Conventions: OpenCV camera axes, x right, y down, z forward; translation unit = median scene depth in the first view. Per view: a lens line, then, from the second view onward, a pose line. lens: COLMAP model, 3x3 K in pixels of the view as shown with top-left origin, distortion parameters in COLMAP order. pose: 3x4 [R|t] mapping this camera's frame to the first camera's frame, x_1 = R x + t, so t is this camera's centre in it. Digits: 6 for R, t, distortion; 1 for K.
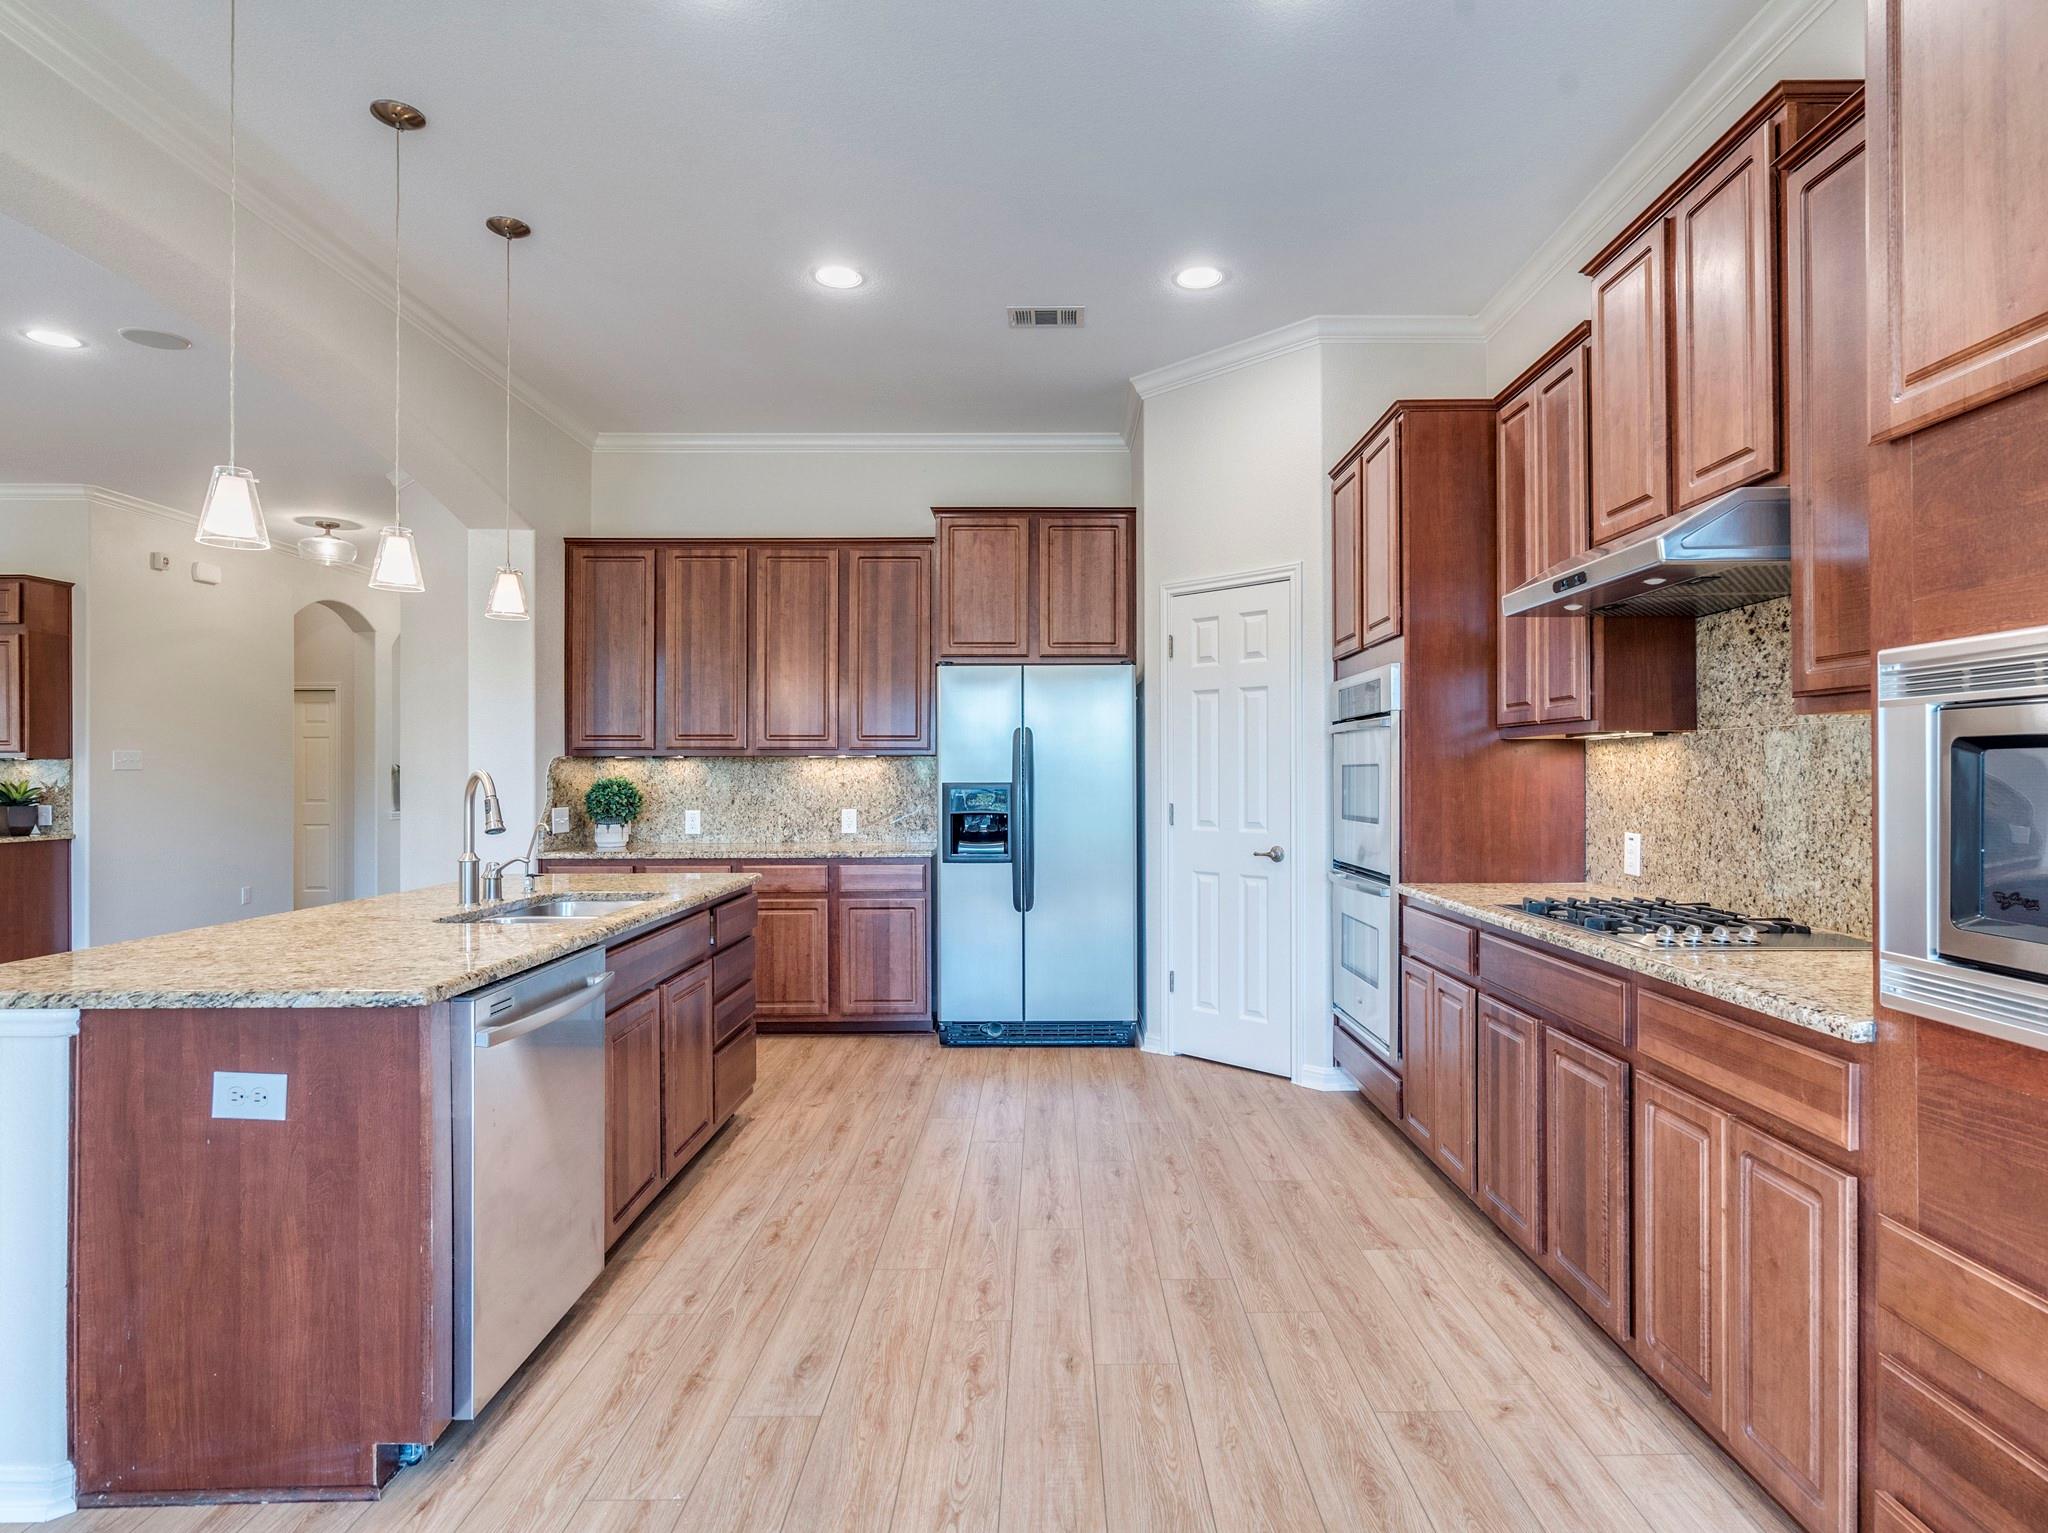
lens RADIAL K [[1153.5, 0, 1070.6], [0, 1153.5, 766.1], [0, 0, 1]] dist [0.020885, -0.001265]
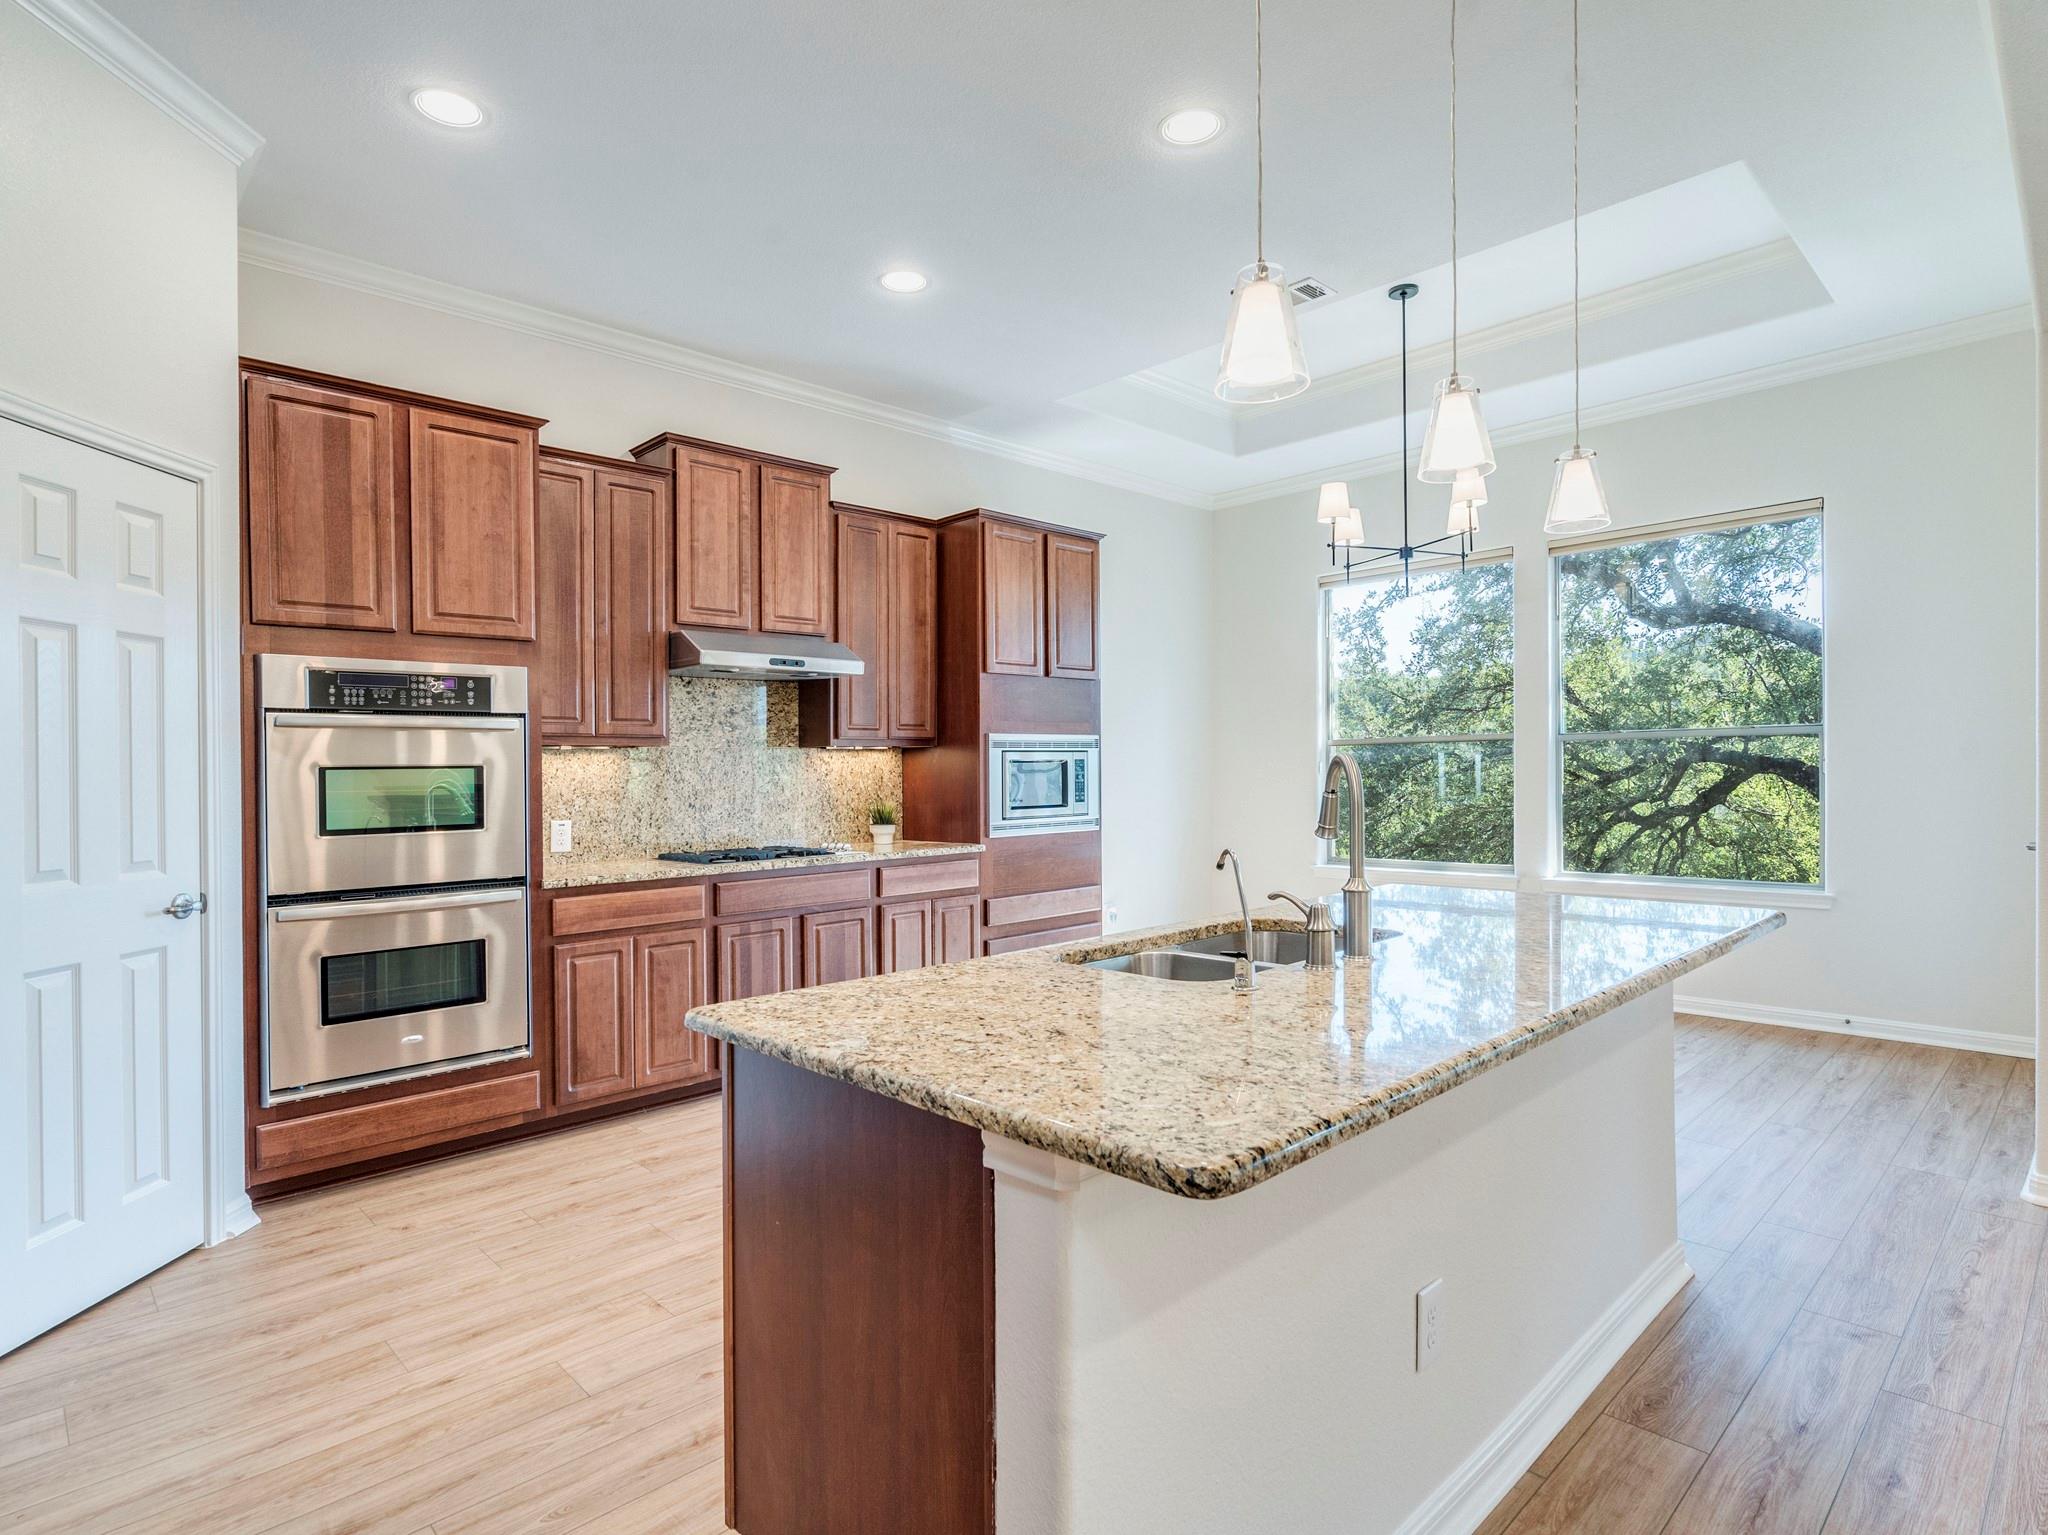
lens RADIAL K [[1100.4, 0, 1038.9], [0, 1100.4, 772.1], [0, 0, 1]] dist [-0.002050, 0.002913]
pose [[-0.697433, 0.013672, 0.716519, -0.484963], [0.012947, 0.999895, -0.006476, 0.010382], [-0.716533, 0.004761, -0.697537, 0.895150]]
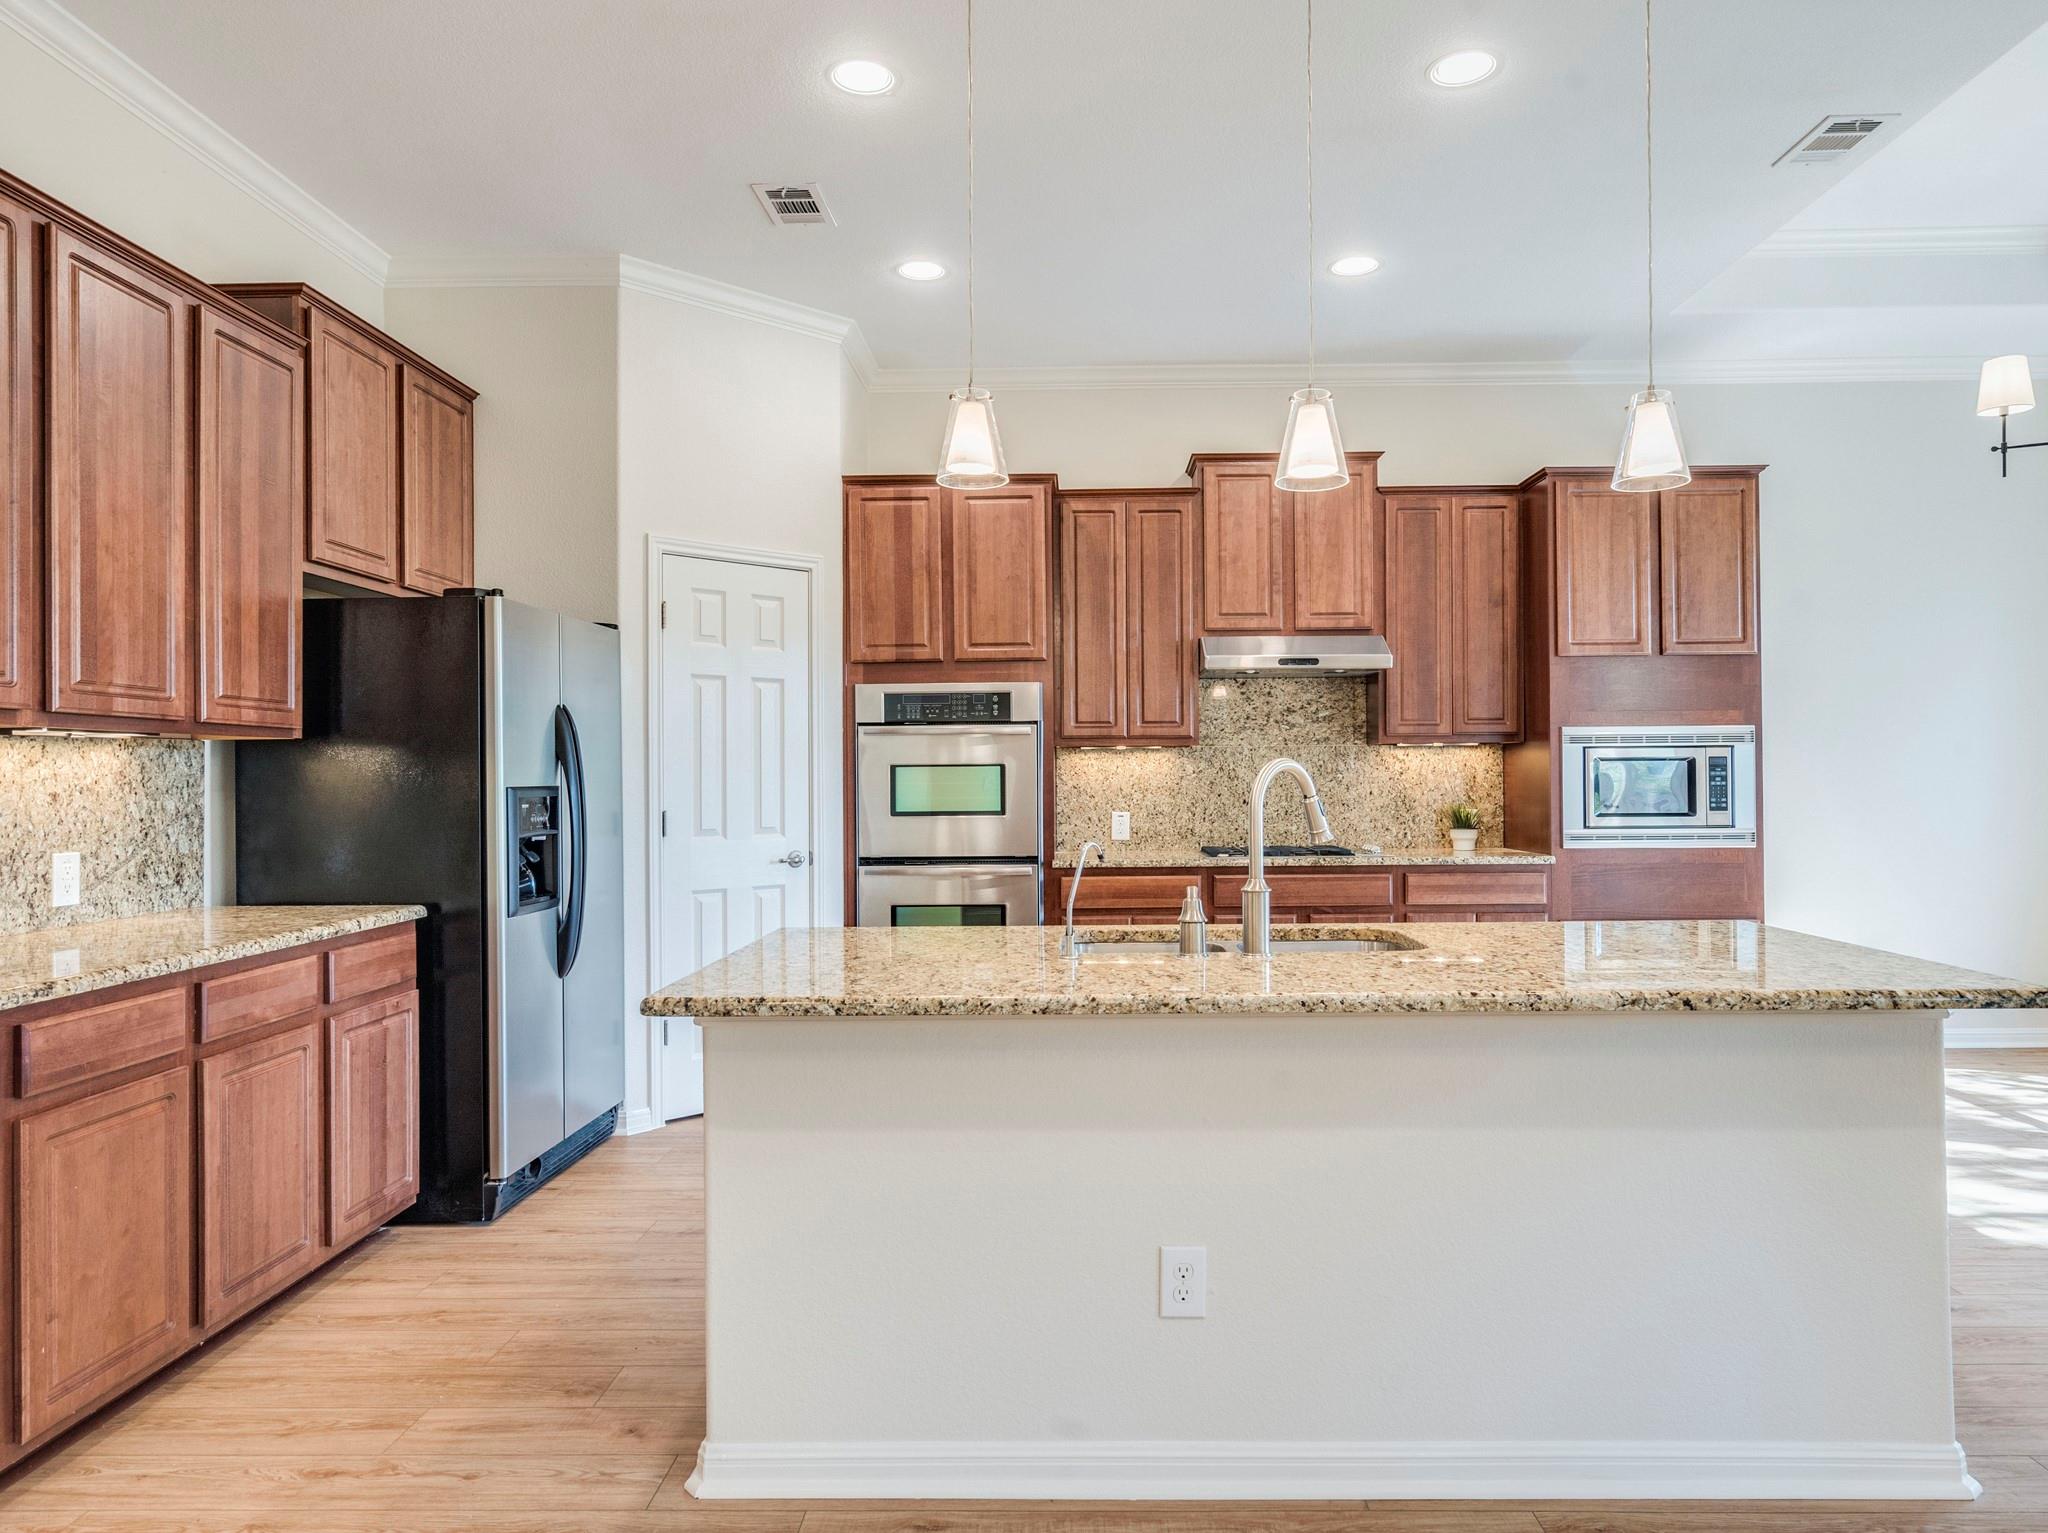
lens RADIAL K [[1311.9, 0, 1063.7], [0, 1311.9, 765.2], [0, 0, 1]] dist [0.005793, 0.011971]
pose [[0.011208, 0.010876, 0.999878, -0.737705], [-0.000012, 0.999941, -0.010877, 0.009246], [-0.999937, 0.000110, 0.011208, 0.633974]]
